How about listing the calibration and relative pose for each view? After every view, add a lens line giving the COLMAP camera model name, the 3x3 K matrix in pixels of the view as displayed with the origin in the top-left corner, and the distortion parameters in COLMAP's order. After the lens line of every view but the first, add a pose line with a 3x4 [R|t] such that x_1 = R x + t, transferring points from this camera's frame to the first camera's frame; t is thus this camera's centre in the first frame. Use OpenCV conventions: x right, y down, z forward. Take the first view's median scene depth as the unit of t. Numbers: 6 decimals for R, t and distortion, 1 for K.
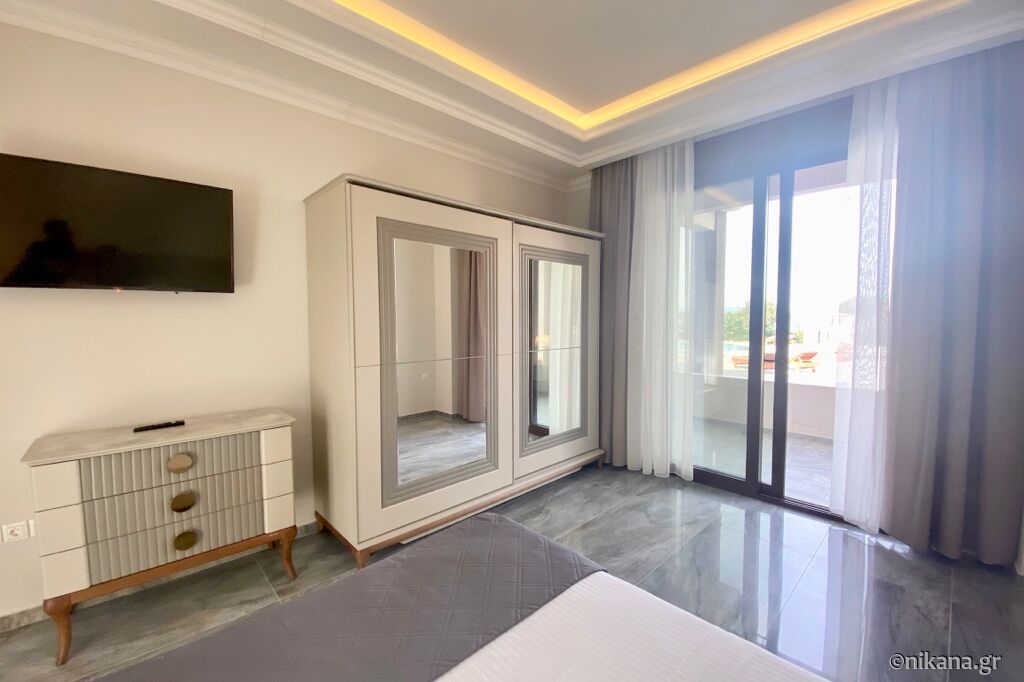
lens RADIAL K [[415.0, 0, 512.0], [0, 415.0, 341.0], [0, 0, 1]] dist [0.000170, -0.000169]
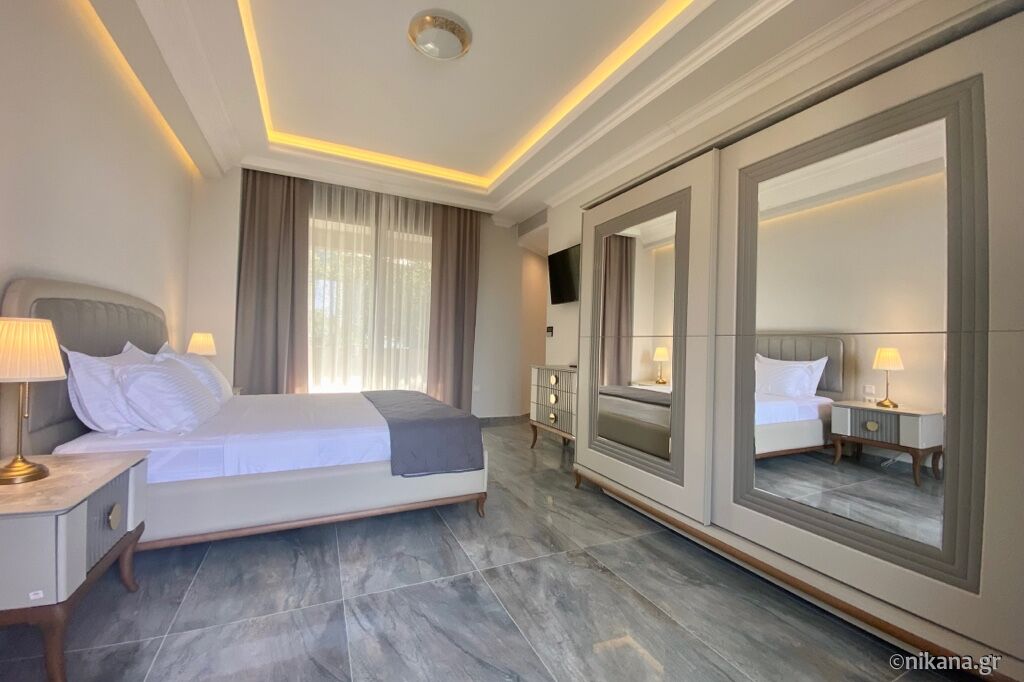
lens RADIAL K [[415.0, 0, 512.0], [0, 415.0, 341.0], [0, 0, 1]] dist [0.000170, -0.000169]
pose [[-0.300487, -0.018843, -0.953600, 0.807244], [-0.080289, 0.996756, 0.005603, 0.066037], [0.950401, 0.078247, -0.301025, 0.933704]]
